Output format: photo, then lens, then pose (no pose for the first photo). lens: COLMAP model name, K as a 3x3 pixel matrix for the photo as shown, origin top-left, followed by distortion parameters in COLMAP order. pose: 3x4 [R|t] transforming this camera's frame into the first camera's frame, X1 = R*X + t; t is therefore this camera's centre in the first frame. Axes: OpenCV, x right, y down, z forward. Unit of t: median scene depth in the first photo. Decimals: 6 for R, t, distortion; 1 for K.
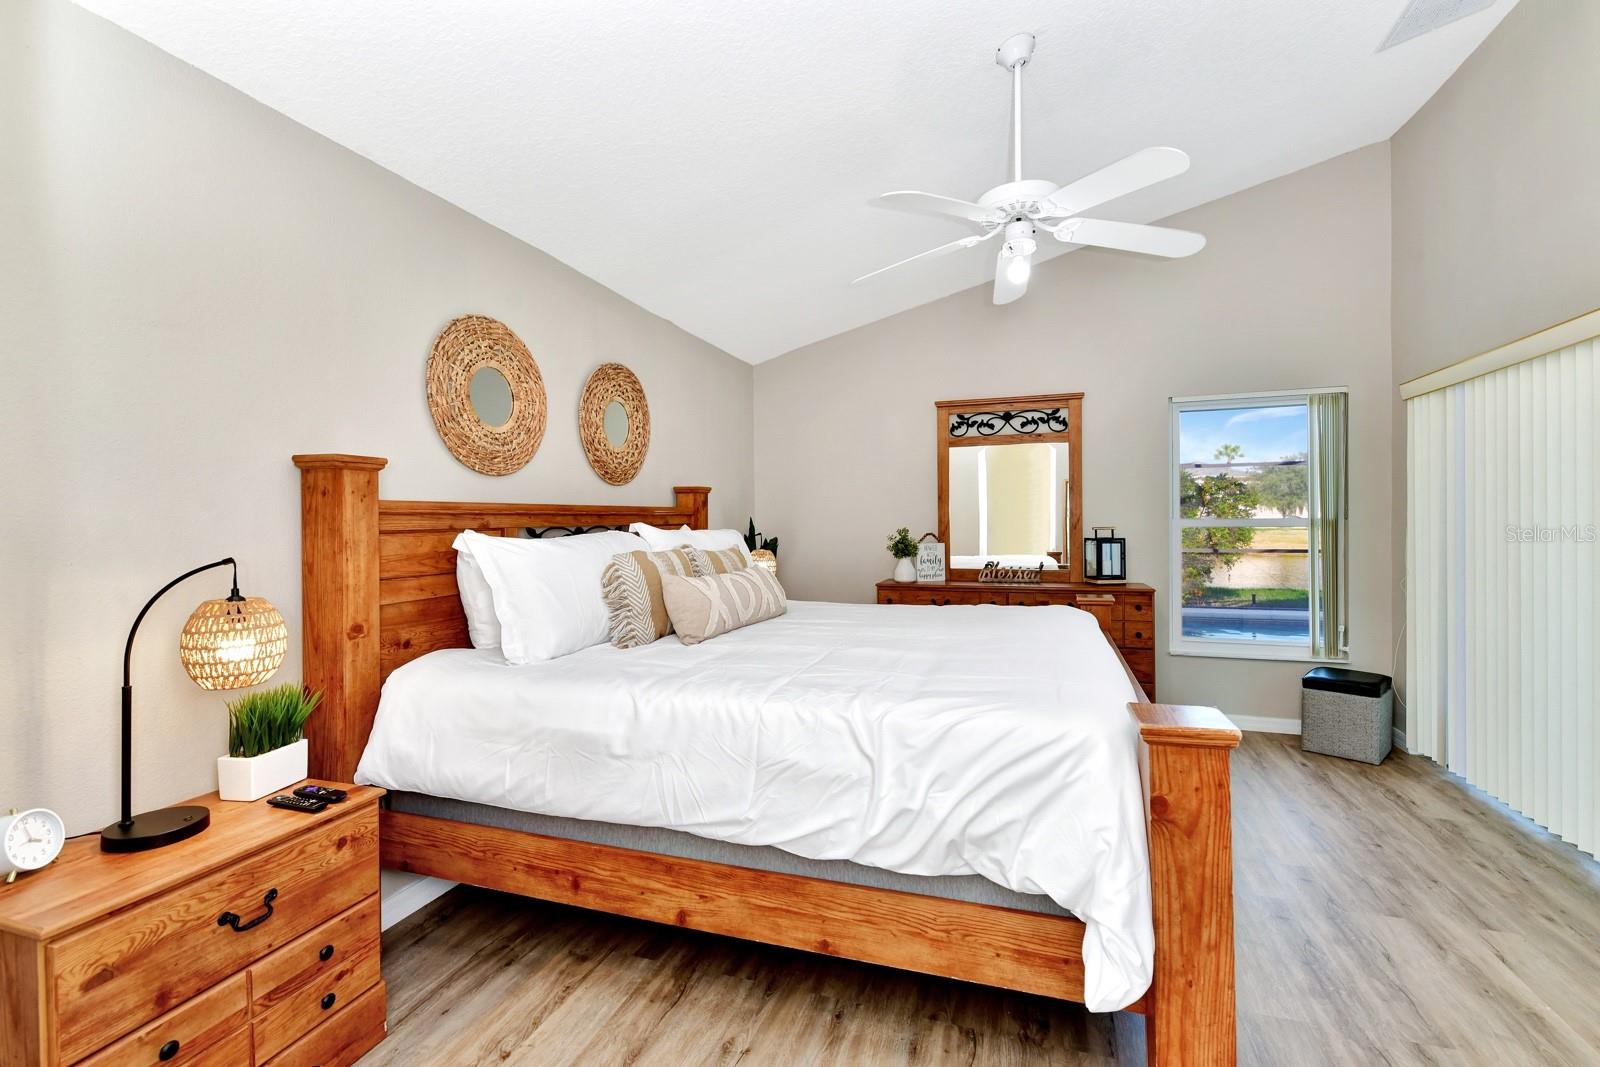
lens RADIAL K [[686.4, 0, 802.0], [0, 686.4, 525.1], [0, 0, 1]] dist [0.012199, -0.007909]
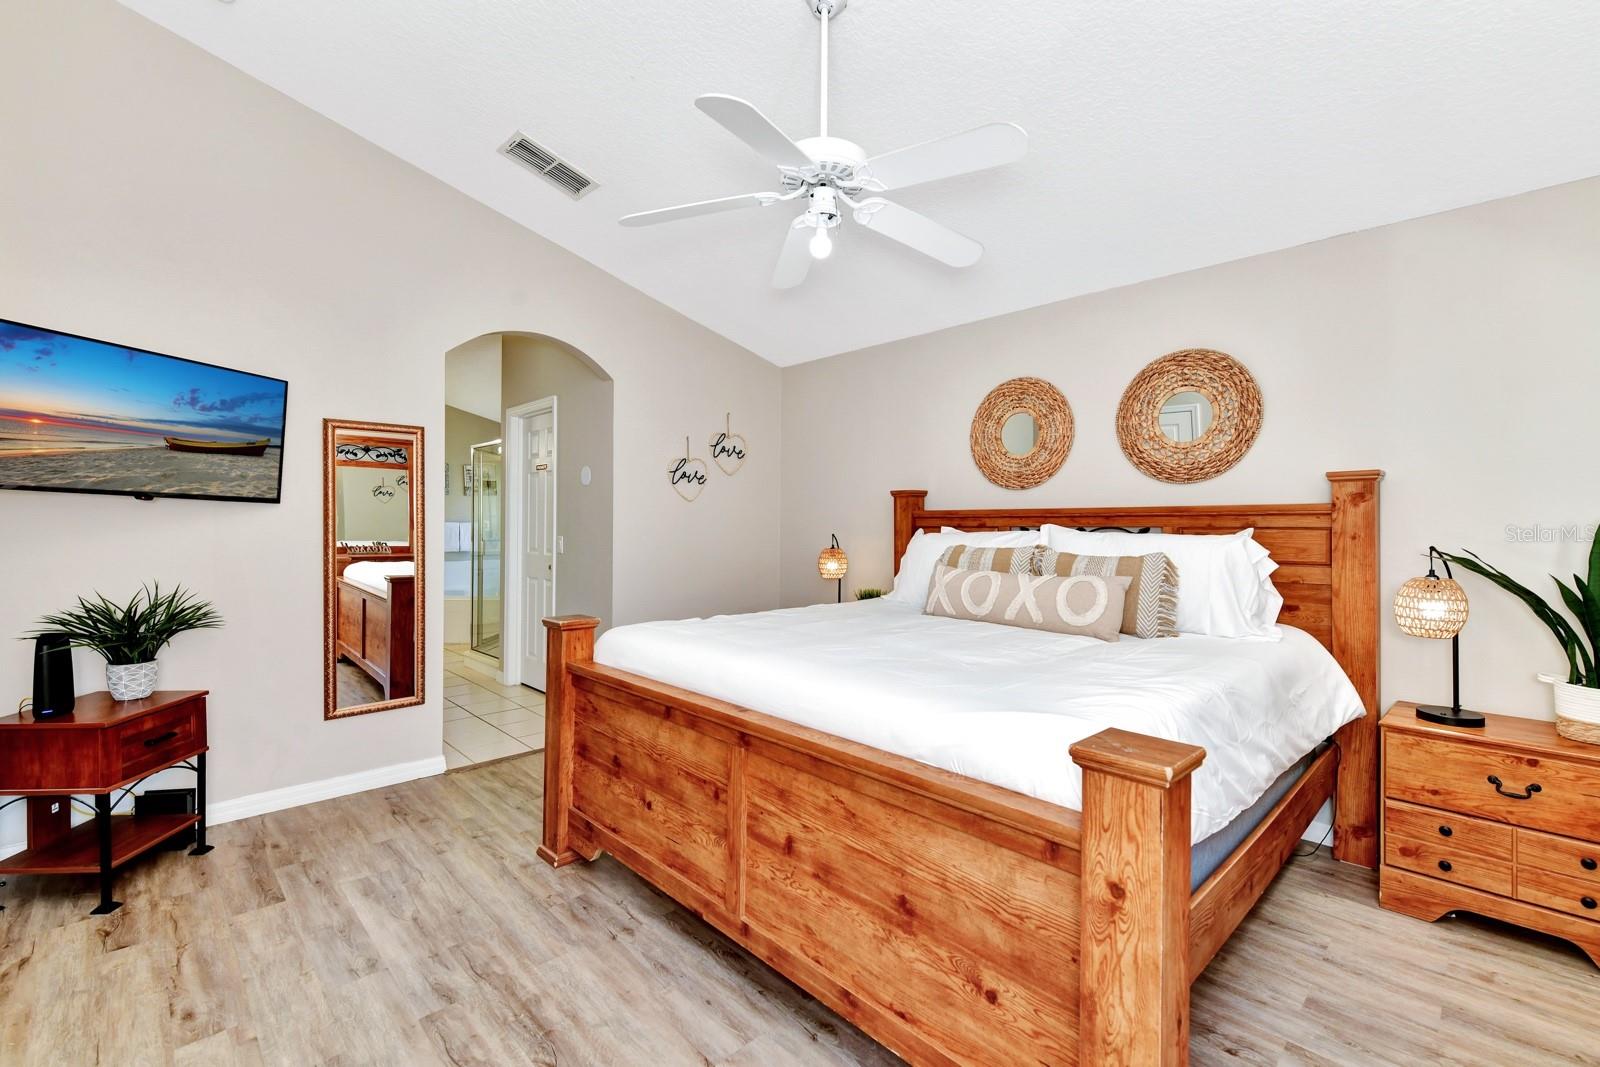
lens RADIAL K [[686.4, 0, 802.0], [0, 686.4, 525.1], [0, 0, 1]] dist [0.012199, -0.007909]
pose [[-0.456159, 0.010828, -0.889832, 0.614625], [-0.004662, 0.999883, 0.014557, -0.010552], [0.889886, 0.010789, -0.456056, 0.760185]]
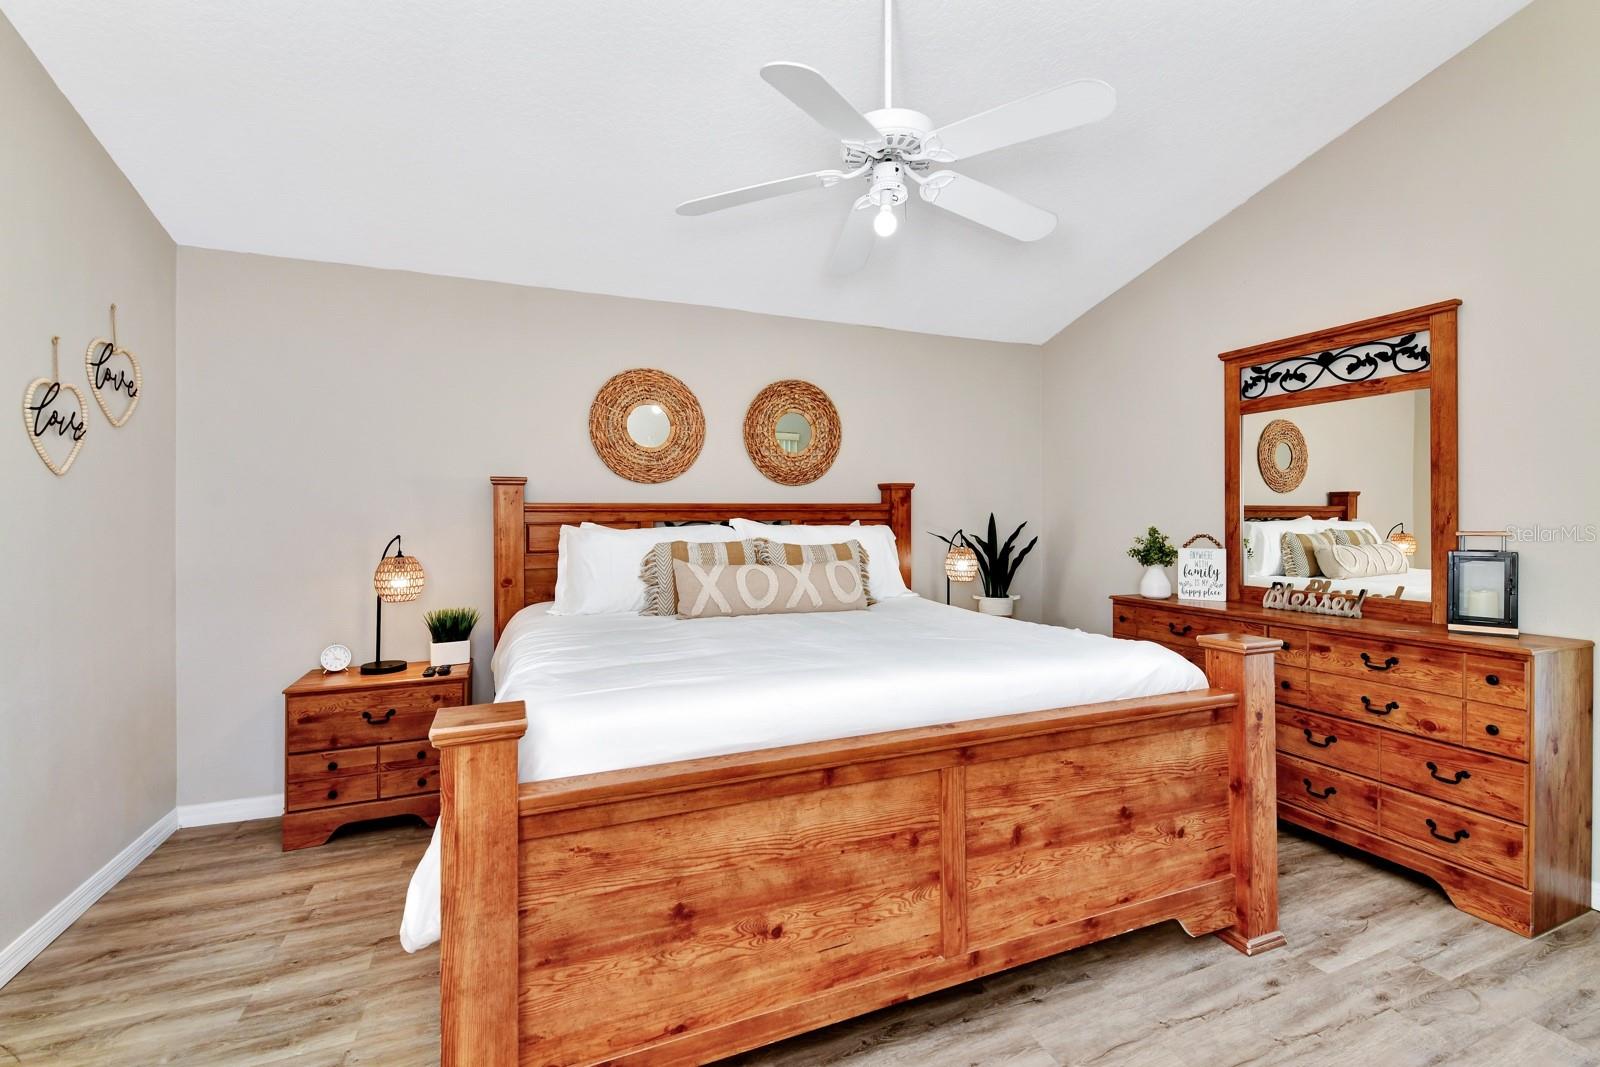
lens RADIAL K [[690.1, 0, 810.8], [0, 690.1, 519.3], [0, 0, 1]] dist [0.013946, -0.008469]
pose [[0.659863, 0.008706, -0.751335, 0.486829], [-0.007297, 0.999960, 0.005178, -0.005884], [0.751350, 0.002066, 0.659900, 0.203903]]
